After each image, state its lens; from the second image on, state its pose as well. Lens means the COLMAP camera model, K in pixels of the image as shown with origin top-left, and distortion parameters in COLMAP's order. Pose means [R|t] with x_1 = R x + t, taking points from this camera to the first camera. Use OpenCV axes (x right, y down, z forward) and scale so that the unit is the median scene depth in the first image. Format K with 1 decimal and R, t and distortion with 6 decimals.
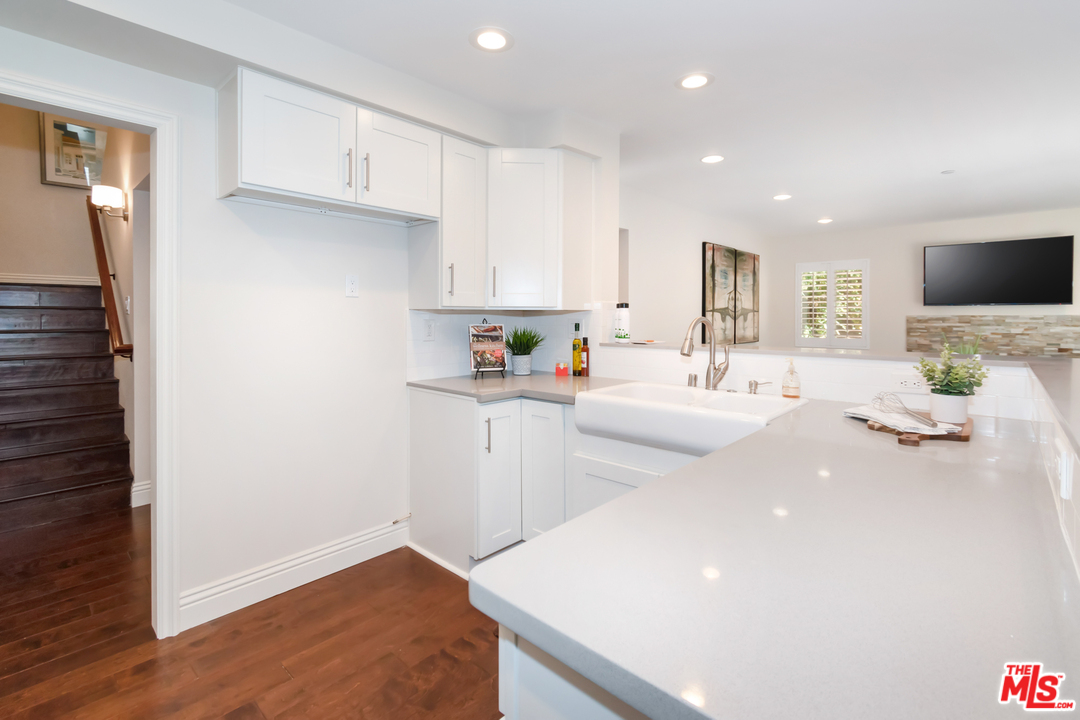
lens RADIAL K [[489.8, 0, 545.5], [0, 489.8, 322.1], [0, 0, 1]] dist [0.000870, -0.000219]
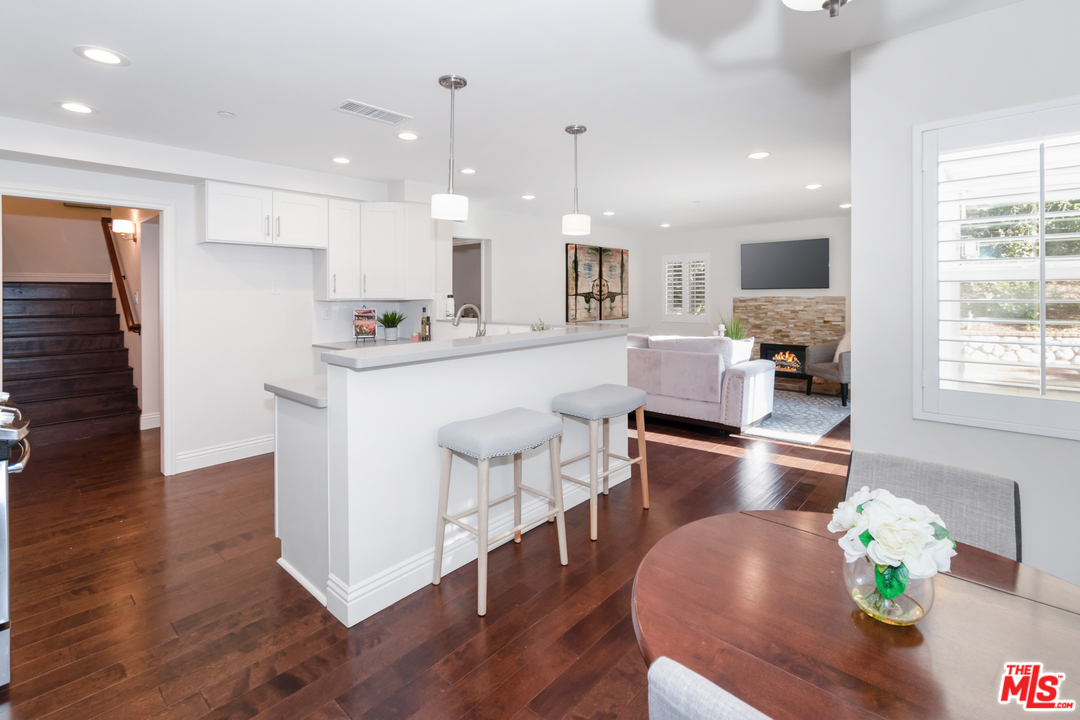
lens RADIAL K [[493.9, 0, 543.7], [0, 493.9, 297.9], [0, 0, 1]] dist [0.000651, 0.000155]
pose [[0.999796, -0.009038, 0.018044, 0.247363], [0.009124, 0.999947, -0.004670, -0.010352], [-0.018001, 0.004833, 0.999826, -0.360163]]
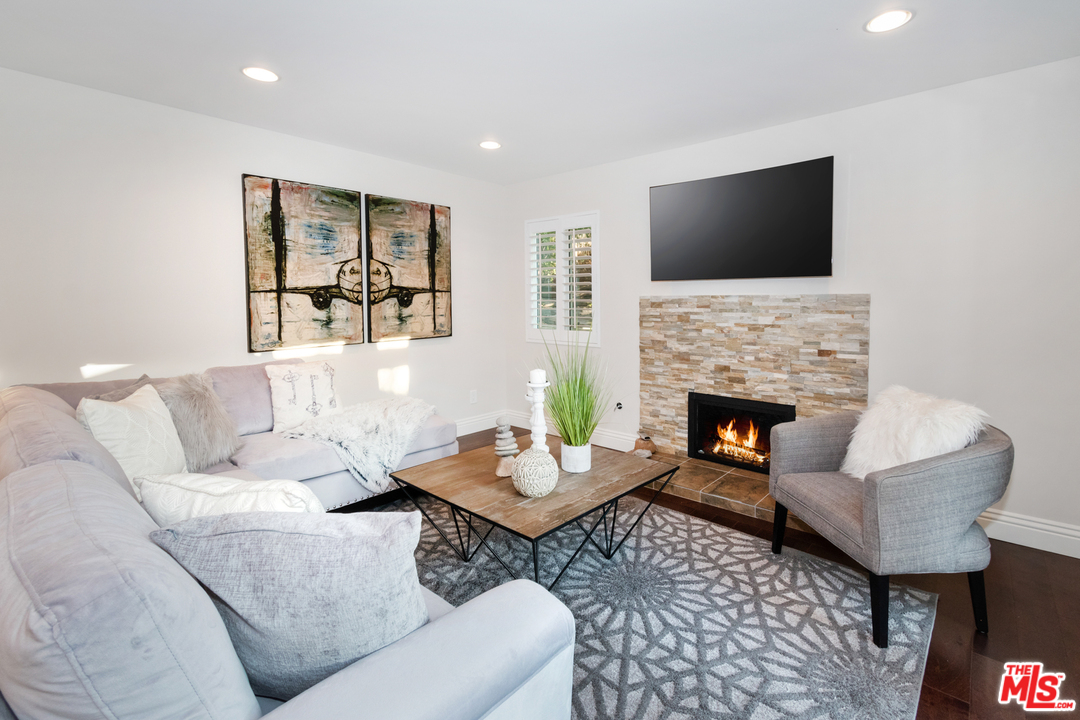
lens RADIAL K [[489.8, 0, 545.5], [0, 489.8, 322.1], [0, 0, 1]] dist [0.000870, -0.000219]
pose [[0.999772, -0.008403, 0.019636, 0.708110], [0.007651, 0.999247, 0.038045, -0.005449], [-0.019941, -0.037886, 0.999083, 0.415451]]
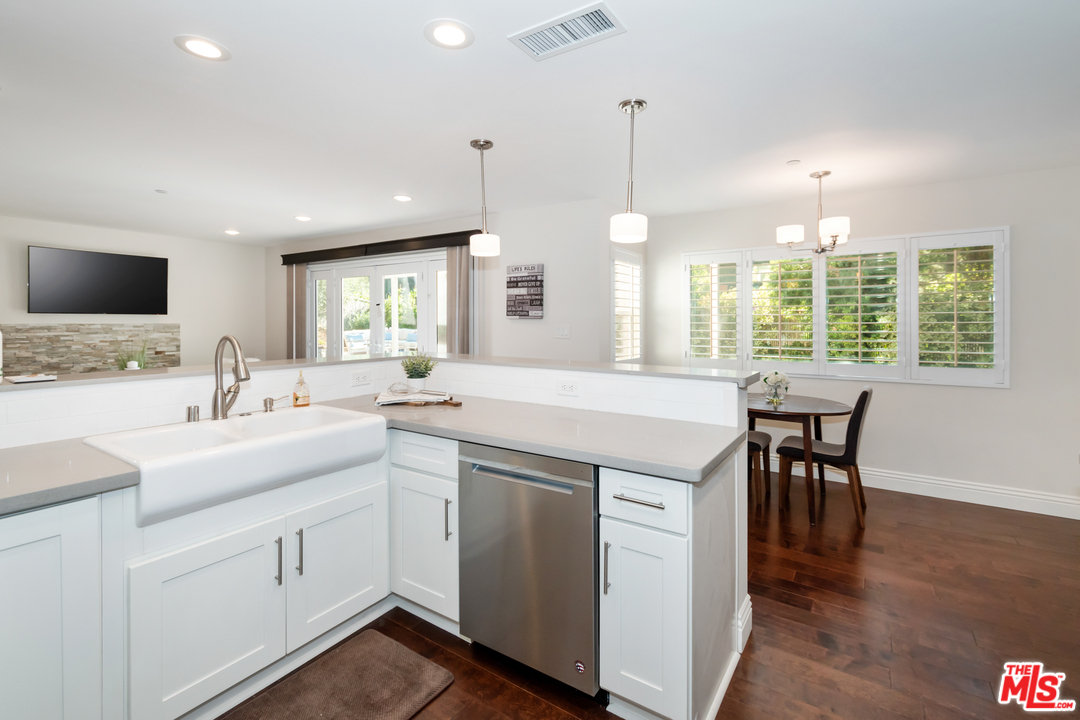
lens RADIAL K [[489.8, 0, 545.5], [0, 489.8, 322.1], [0, 0, 1]] dist [0.000870, -0.000219]
pose [[-0.159514, -0.003153, 0.987191, -0.272982], [0.009672, 0.999942, 0.004757, -0.013976], [-0.987148, 0.010307, -0.159475, 0.259635]]
